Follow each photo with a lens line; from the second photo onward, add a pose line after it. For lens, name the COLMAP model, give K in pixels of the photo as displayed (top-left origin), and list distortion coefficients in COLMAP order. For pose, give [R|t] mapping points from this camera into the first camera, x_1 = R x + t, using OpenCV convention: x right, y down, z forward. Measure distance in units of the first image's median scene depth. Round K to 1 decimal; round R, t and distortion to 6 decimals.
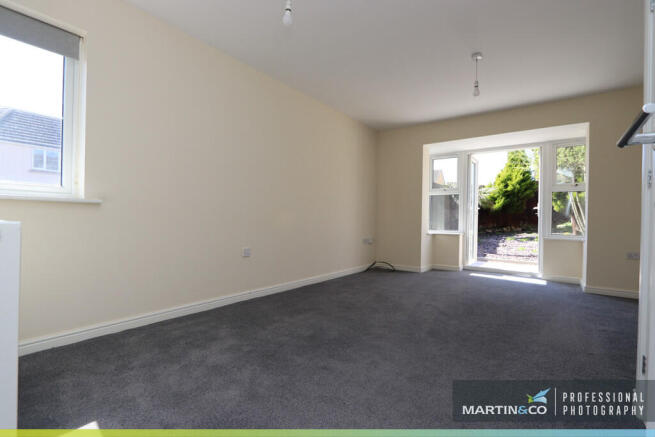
lens RADIAL K [[302.0, 0, 326.7], [0, 302.0, 220.4], [0, 0, 1]] dist [-0.003326, -0.000516]
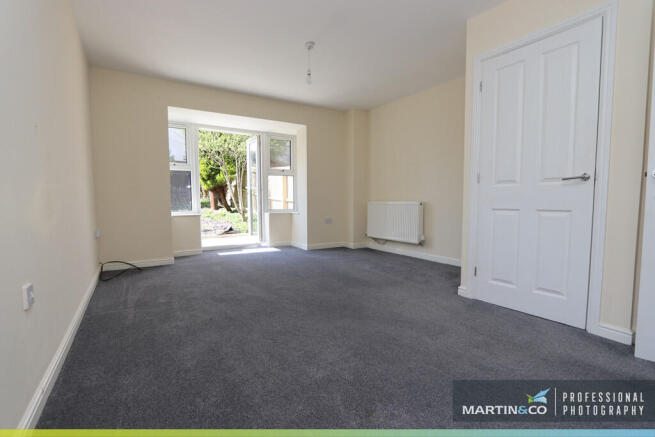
lens RADIAL K [[302.0, 0, 326.7], [0, 302.0, 220.4], [0, 0, 1]] dist [-0.003326, -0.000516]
pose [[0.360797, -0.082329, 0.929003, -0.150478], [0.011442, 0.996412, 0.083859, -0.005477], [-0.932574, -0.019627, 0.360445, 0.158066]]
